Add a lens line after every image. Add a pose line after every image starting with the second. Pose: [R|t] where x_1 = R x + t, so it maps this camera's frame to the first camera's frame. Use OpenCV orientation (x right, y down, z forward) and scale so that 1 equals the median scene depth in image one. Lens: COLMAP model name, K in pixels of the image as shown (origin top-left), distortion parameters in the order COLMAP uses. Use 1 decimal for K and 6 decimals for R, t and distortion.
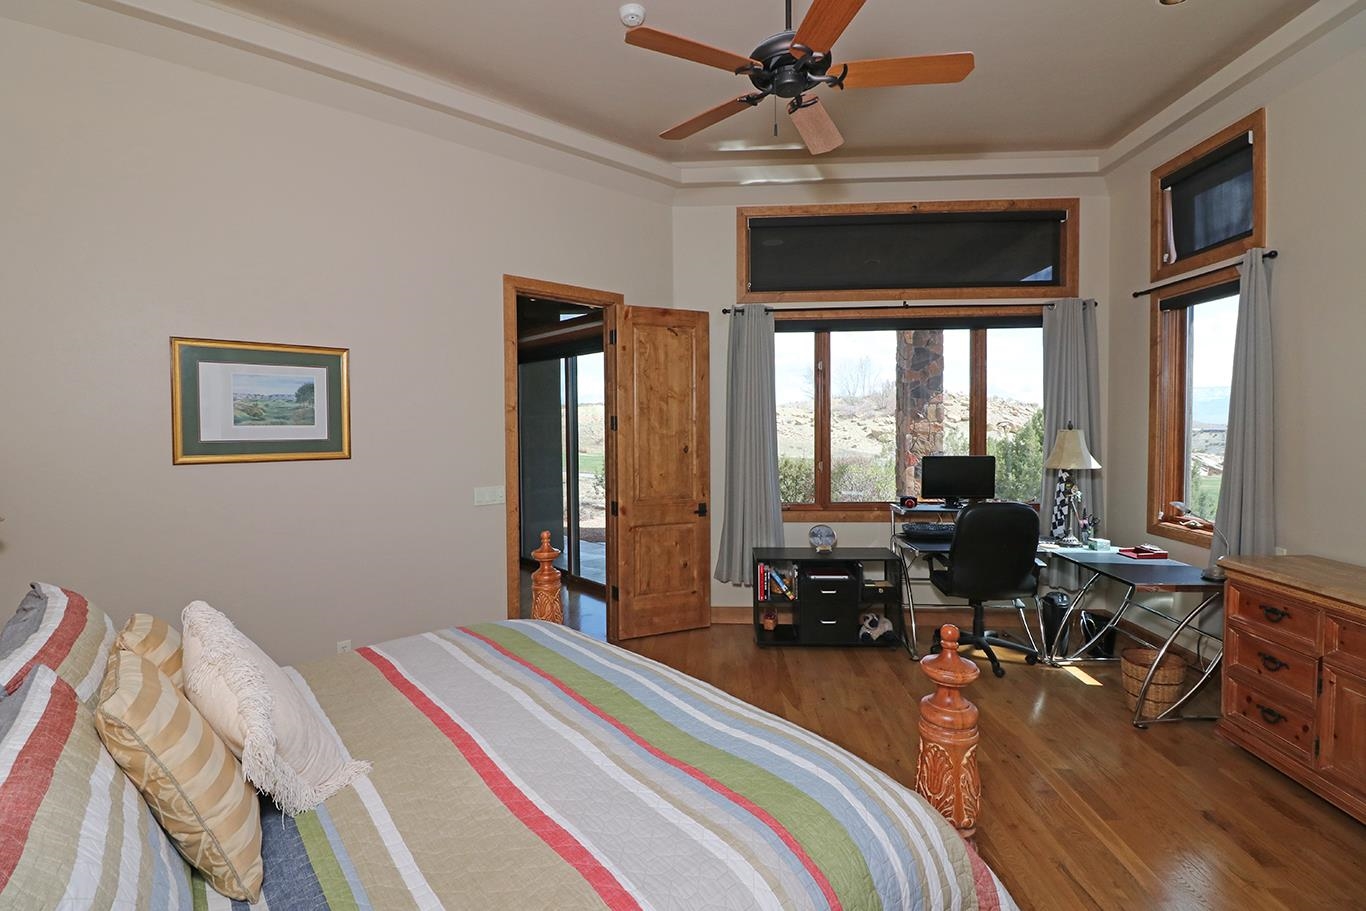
lens RADIAL K [[628.8, 0, 679.7], [0, 628.8, 443.7], [0, 0, 1]] dist [0.000940, -0.013268]
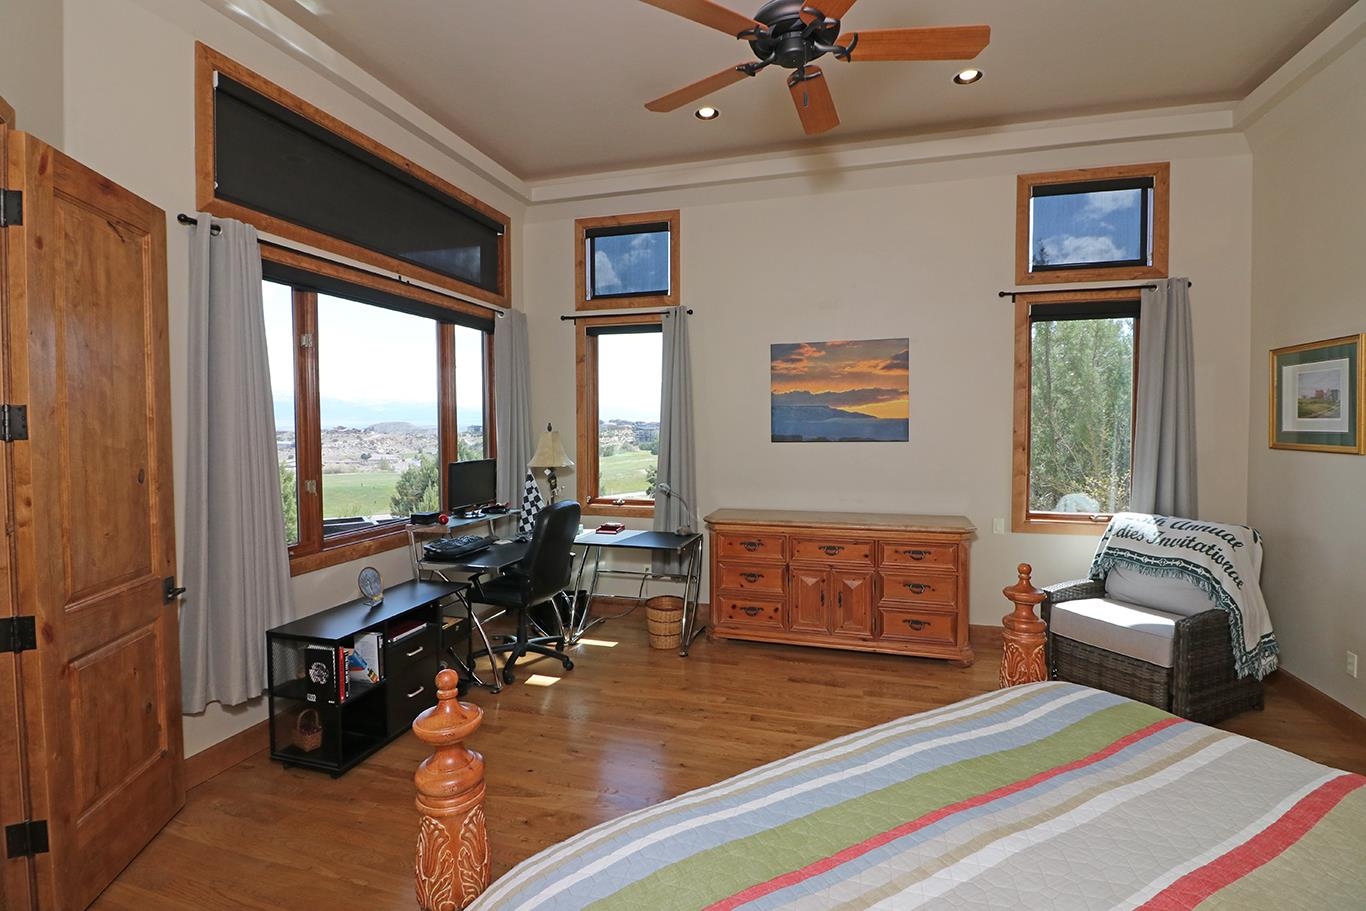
lens RADIAL K [[636.0, 0, 685.5], [0, 636.0, 444.9], [0, 0, 1]] dist [0.000380, -0.014468]
pose [[0.218697, -0.027450, 0.975407, -0.391671], [0.030781, 0.999301, 0.021221, -0.013426], [-0.975307, 0.025383, 0.219389, 0.484373]]
